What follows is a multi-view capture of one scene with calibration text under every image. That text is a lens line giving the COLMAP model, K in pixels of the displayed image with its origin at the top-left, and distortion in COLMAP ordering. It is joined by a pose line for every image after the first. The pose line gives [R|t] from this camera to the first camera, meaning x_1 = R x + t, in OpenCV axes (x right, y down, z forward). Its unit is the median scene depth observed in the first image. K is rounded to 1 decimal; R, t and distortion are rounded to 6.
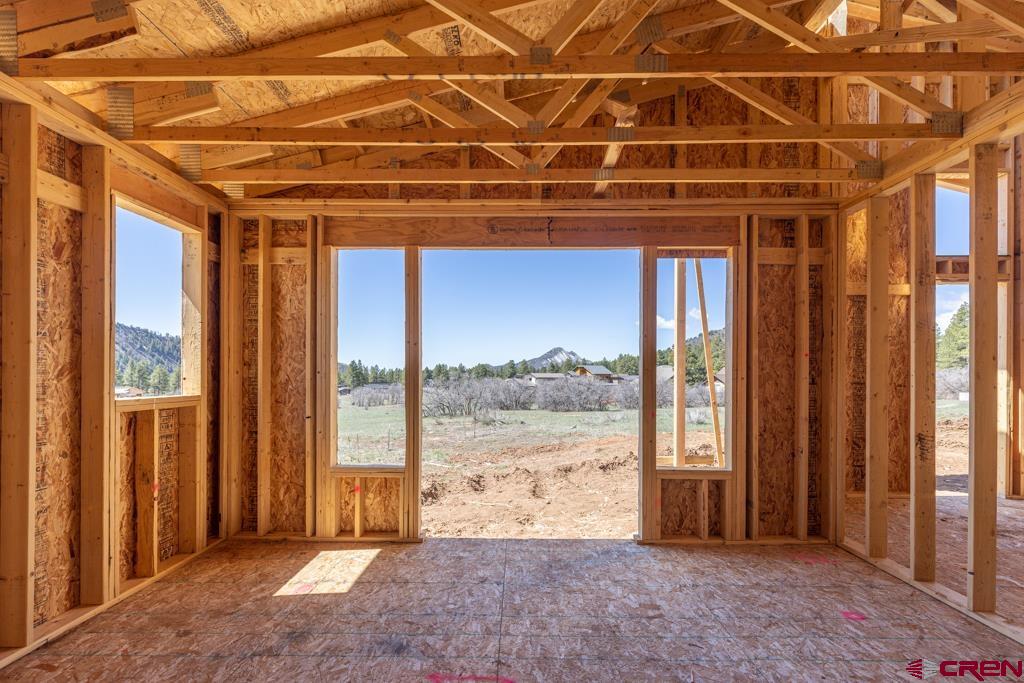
lens RADIAL K [[480.2, 0, 505.6], [0, 480.2, 373.0], [0, 0, 1]] dist [0.000054, -0.001974]
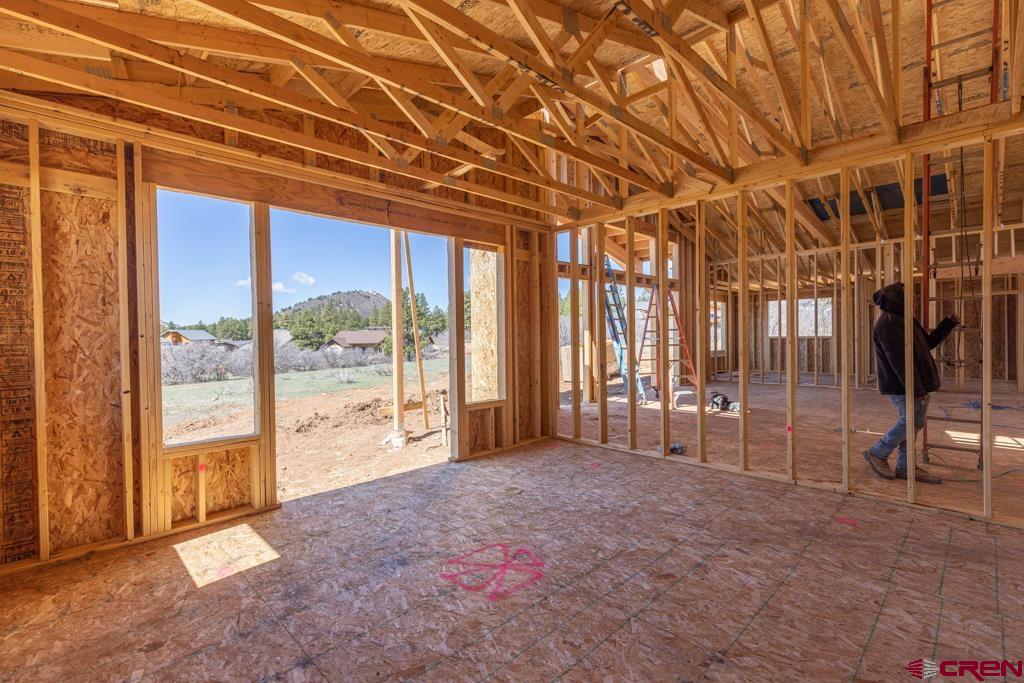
lens RADIAL K [[480.2, 0, 505.1], [0, 480.2, 339.4], [0, 0, 1]] dist [0.000054, -0.001974]
pose [[0.695954, -0.018077, 0.717859, -0.569845], [0.014691, 0.999832, 0.010934, 0.005022], [-0.717936, 0.002936, 0.696103, -0.016090]]
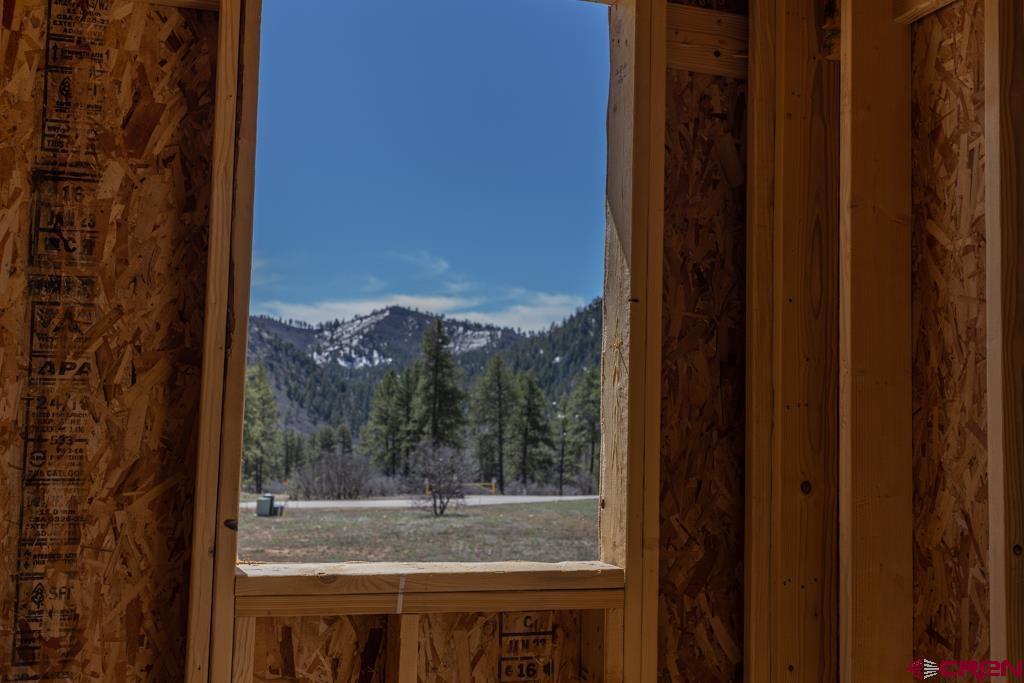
lens RADIAL K [[1063.4, 0, 511.5], [0, 1063.4, 341.3], [0, 0, 1]] dist [-0.015985, 0.000000]
pose [[0.328980, -0.070333, -0.941714, -0.087470], [-0.021320, 0.996415, -0.081866, -0.030565], [0.944096, 0.047009, 0.326301, 0.717287]]
